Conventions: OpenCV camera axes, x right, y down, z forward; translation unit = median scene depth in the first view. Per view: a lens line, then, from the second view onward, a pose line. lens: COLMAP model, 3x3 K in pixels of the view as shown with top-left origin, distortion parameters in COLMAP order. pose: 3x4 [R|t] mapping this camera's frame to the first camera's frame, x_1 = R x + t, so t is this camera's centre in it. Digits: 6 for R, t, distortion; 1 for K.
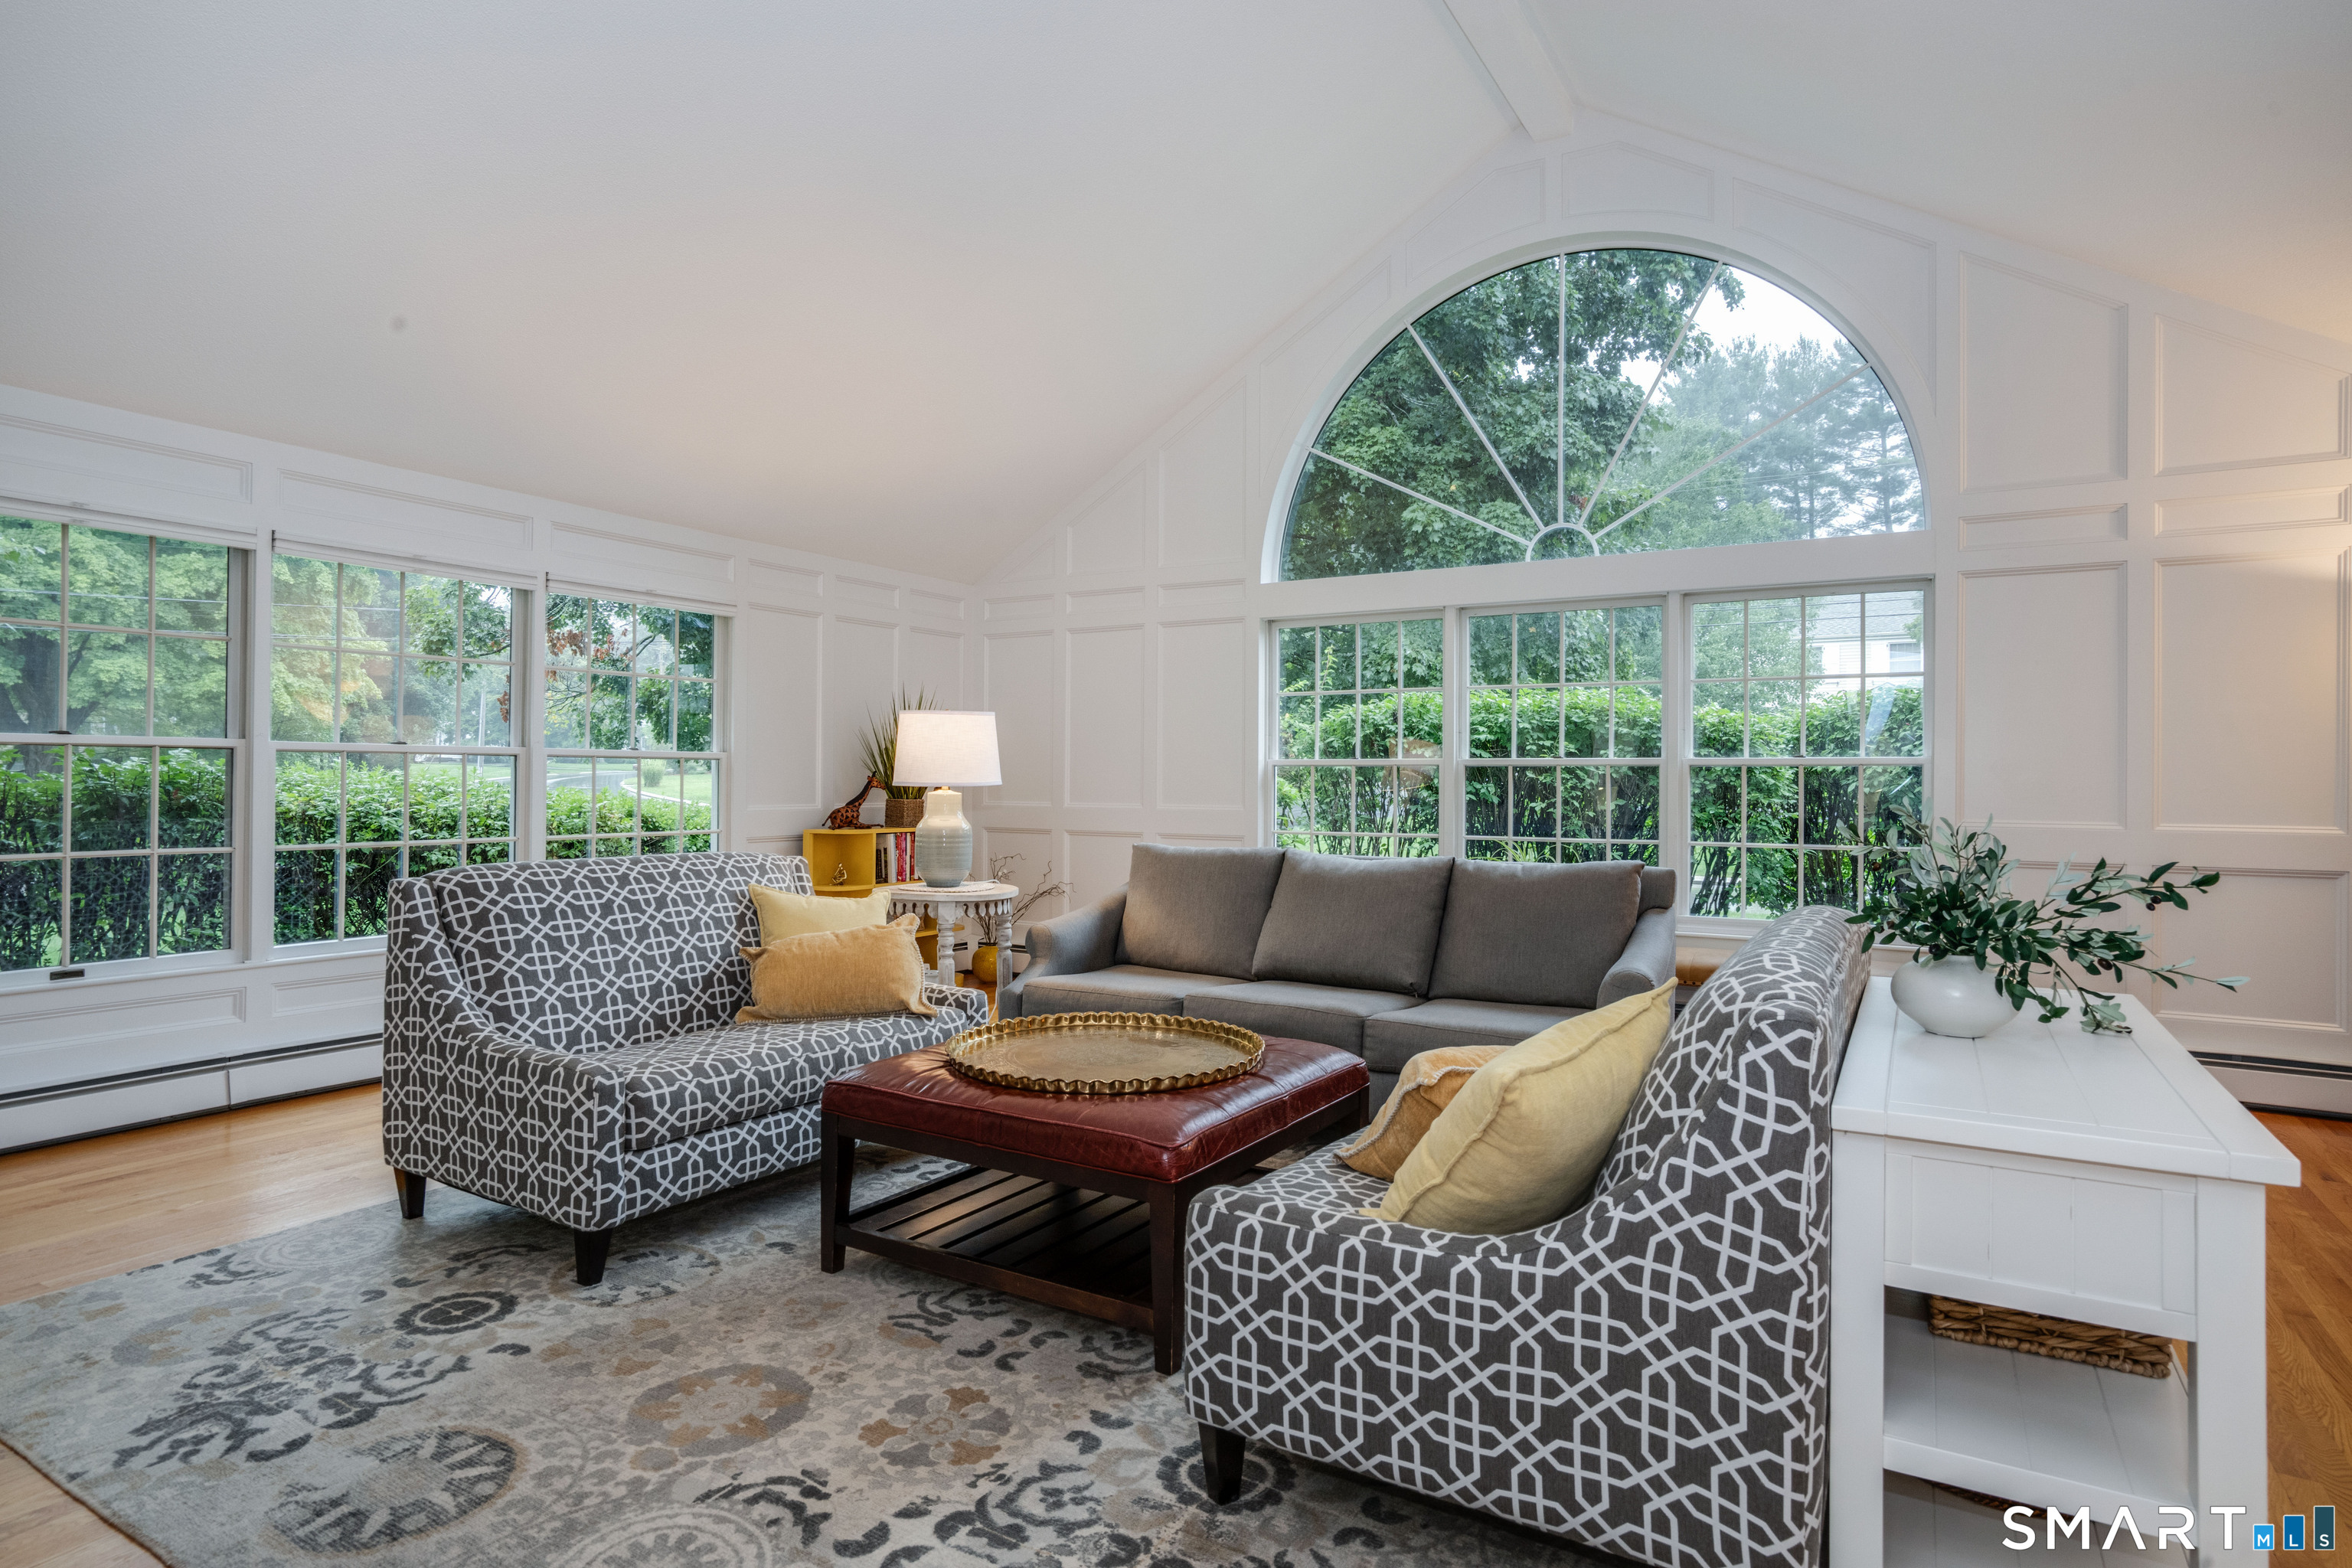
lens RADIAL K [[1260.9, 0, 1173.0], [0, 1260.9, 786.5], [0, 0, 1]] dist [-0.026169, -0.000304]
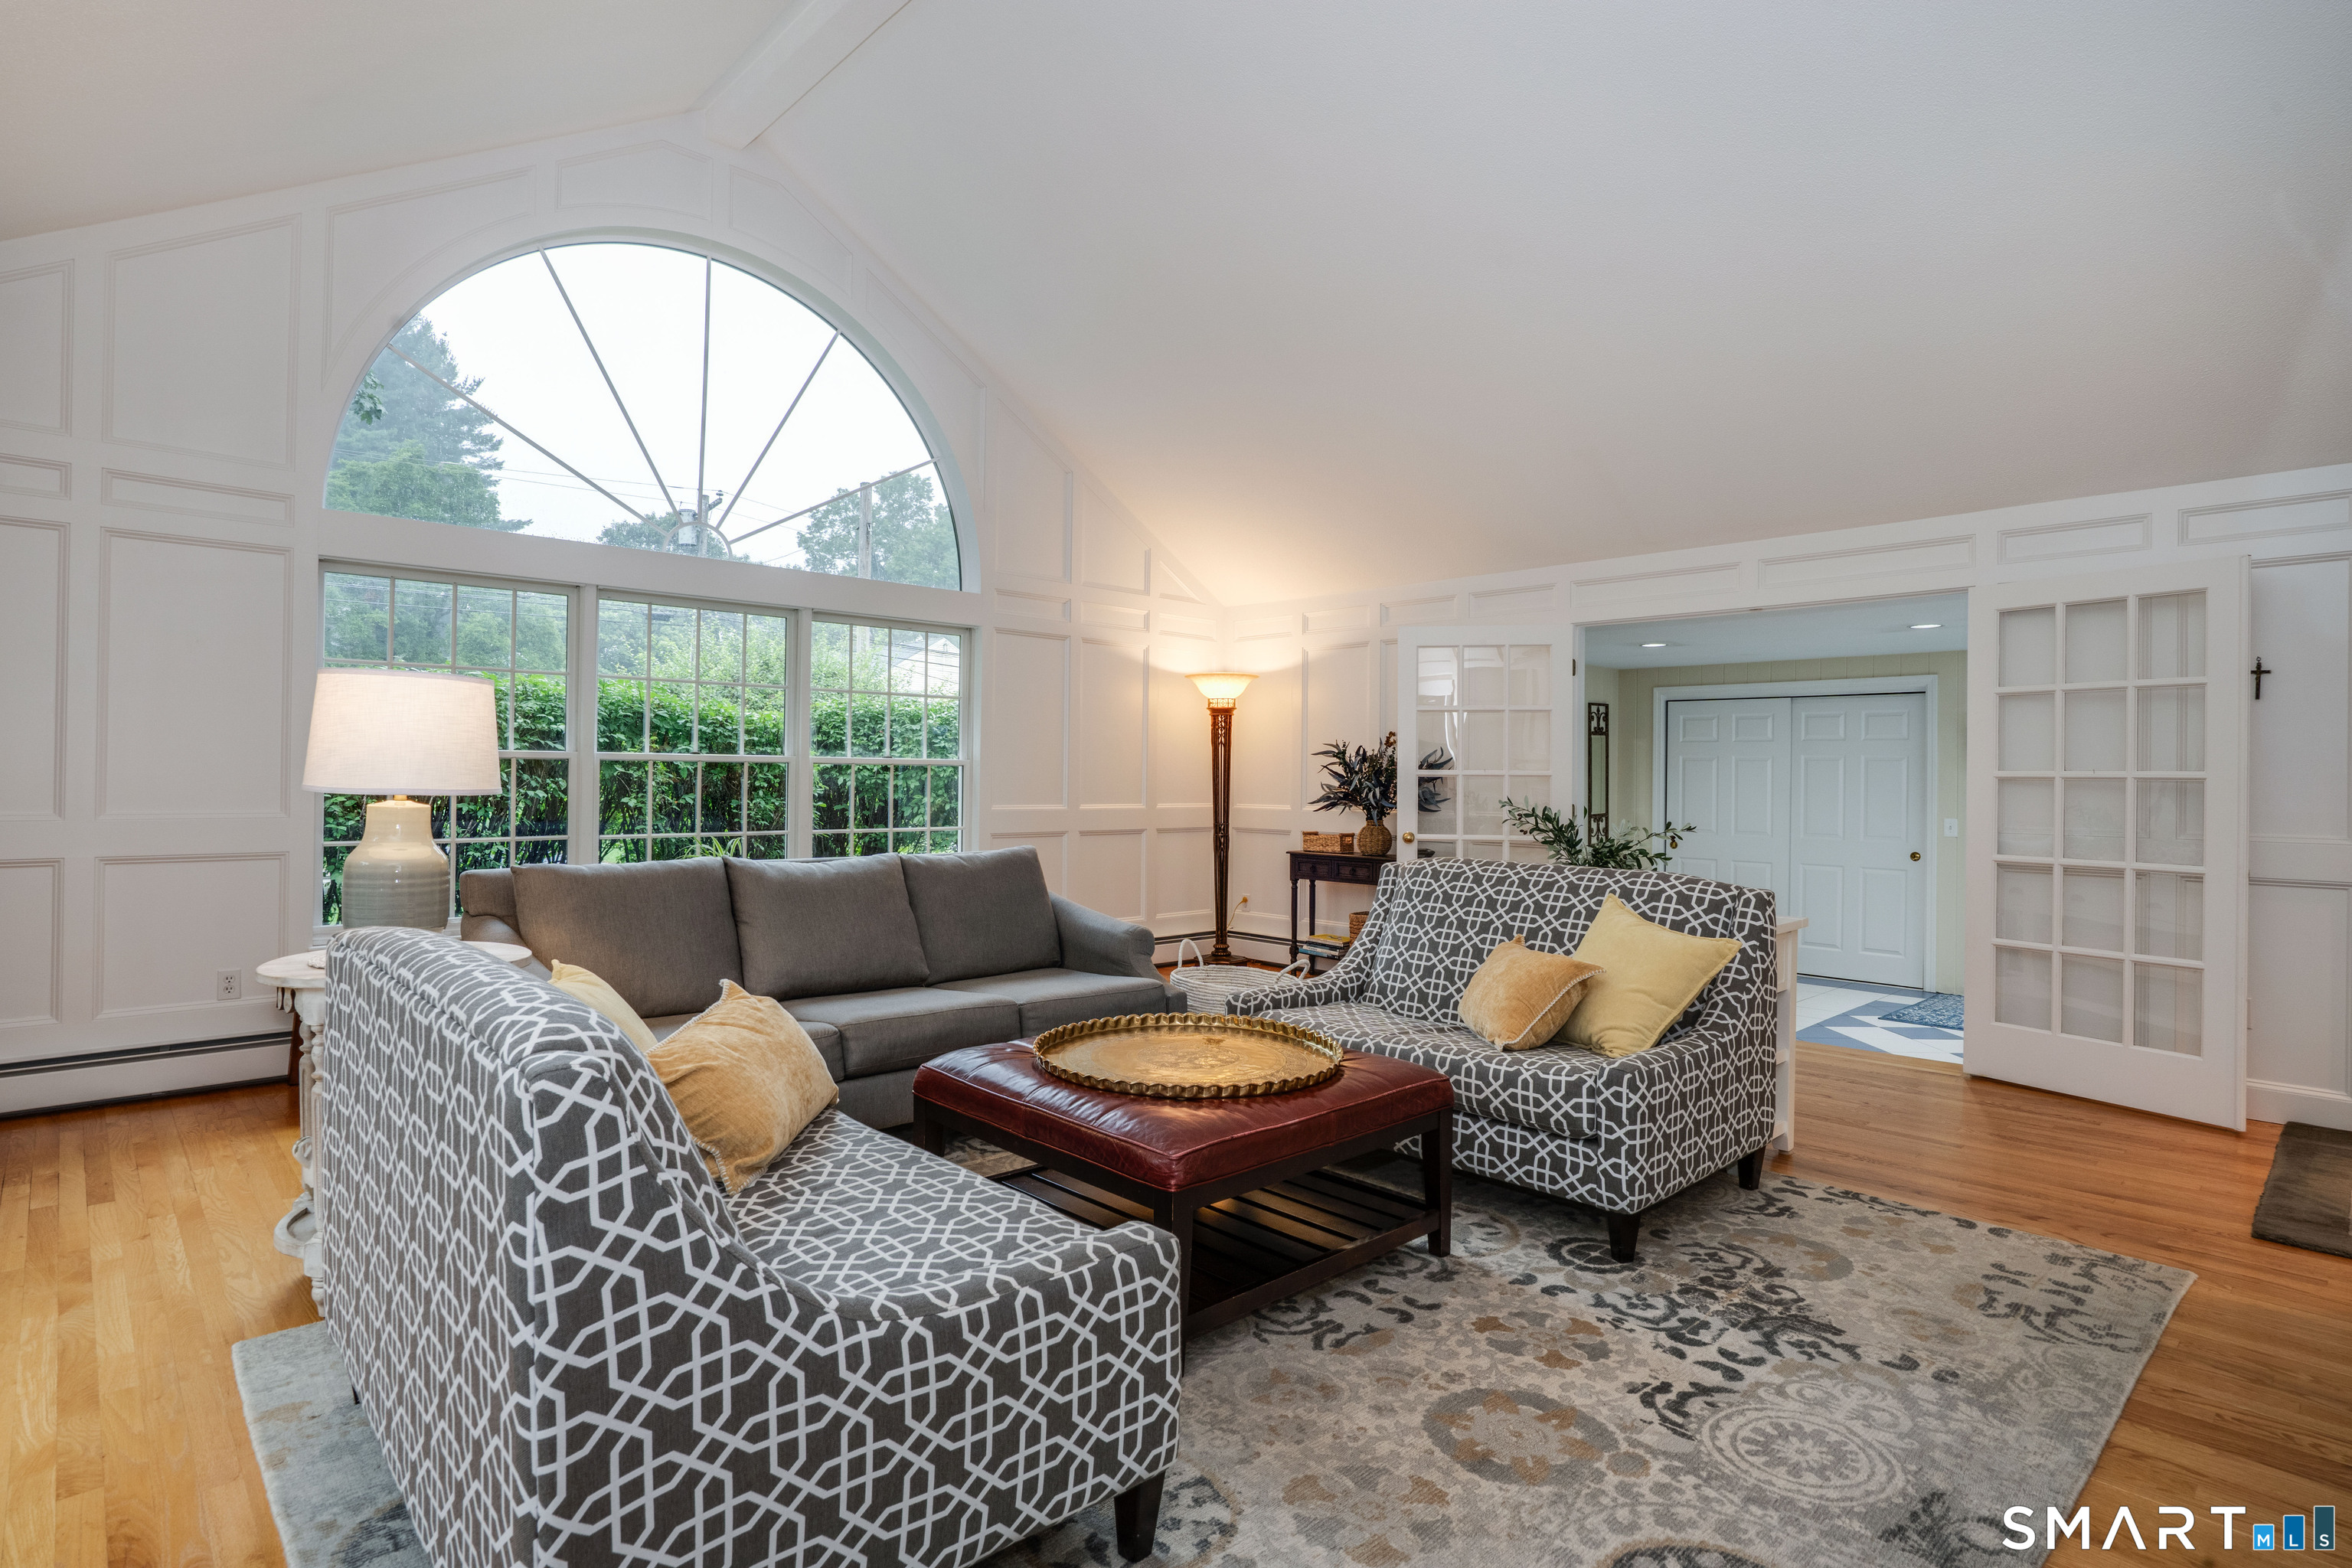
lens RADIAL K [[1177.1, 0, 1173.7], [0, 1177.1, 774.9], [0, 0, 1]] dist [-0.021680, -0.000229]
pose [[0.270617, -0.001542, 0.962686, -0.962980], [-0.005544, 0.999980, 0.003160, -0.020879], [-0.962671, -0.006192, 0.270603, 0.736639]]
